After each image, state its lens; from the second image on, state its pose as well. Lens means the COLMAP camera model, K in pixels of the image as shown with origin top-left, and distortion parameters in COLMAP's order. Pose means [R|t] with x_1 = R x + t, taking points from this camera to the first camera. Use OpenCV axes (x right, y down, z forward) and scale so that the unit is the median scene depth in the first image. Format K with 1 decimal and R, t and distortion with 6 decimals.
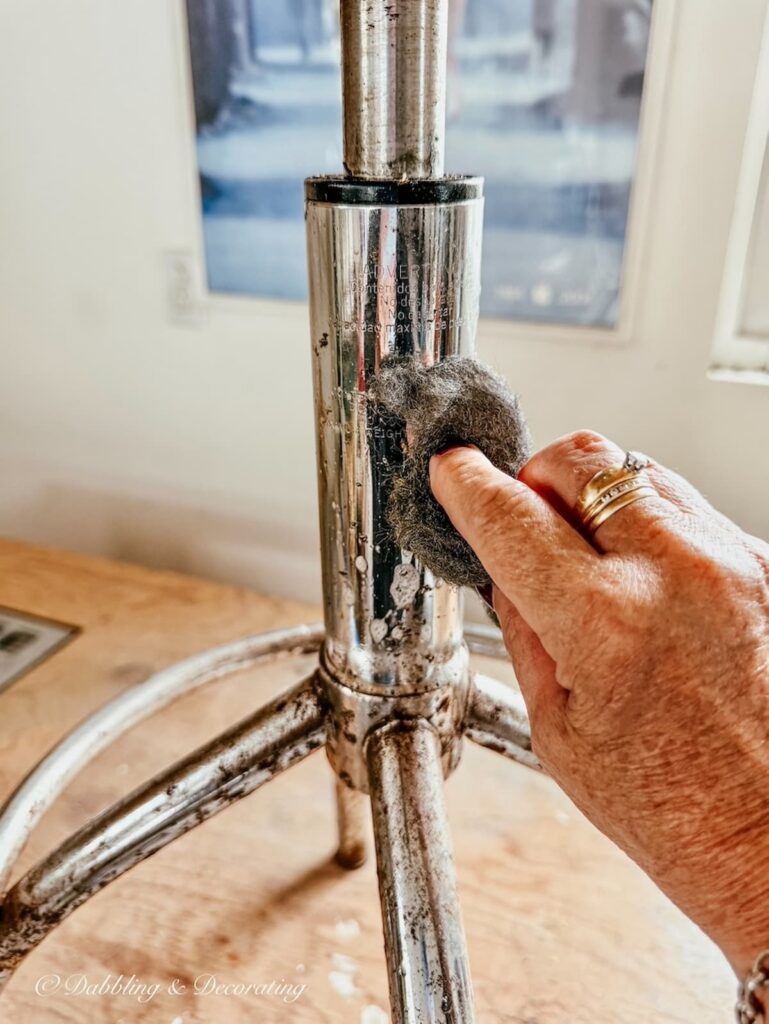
lens RADIAL K [[779.6, 0, 380.4], [0, 779.6, 508.4], [0, 0, 1]] dist [0.029015, -0.050319]
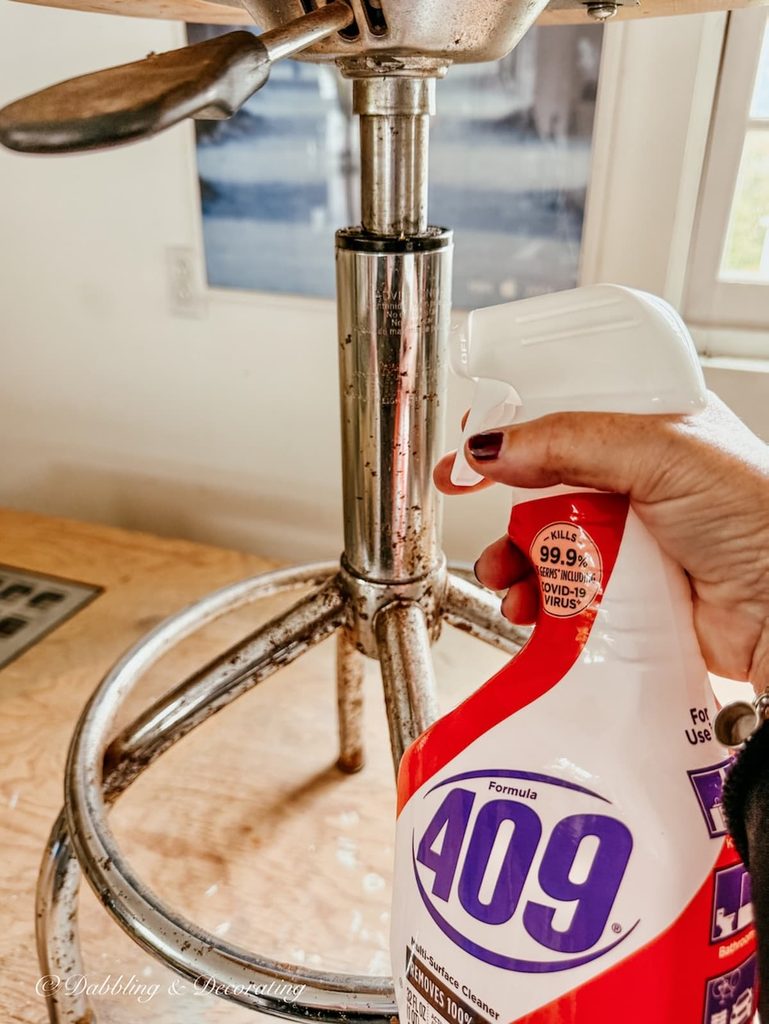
lens RADIAL K [[772.1, 0, 398.5], [0, 772.1, 515.0], [0, 0, 1]] dist [0.063830, -0.048612]
pose [[0.998603, -0.011480, 0.051572, -0.042772], [0.010175, 0.999623, 0.025495, 0.066560], [-0.051846, -0.024935, 0.998344, -0.387859]]
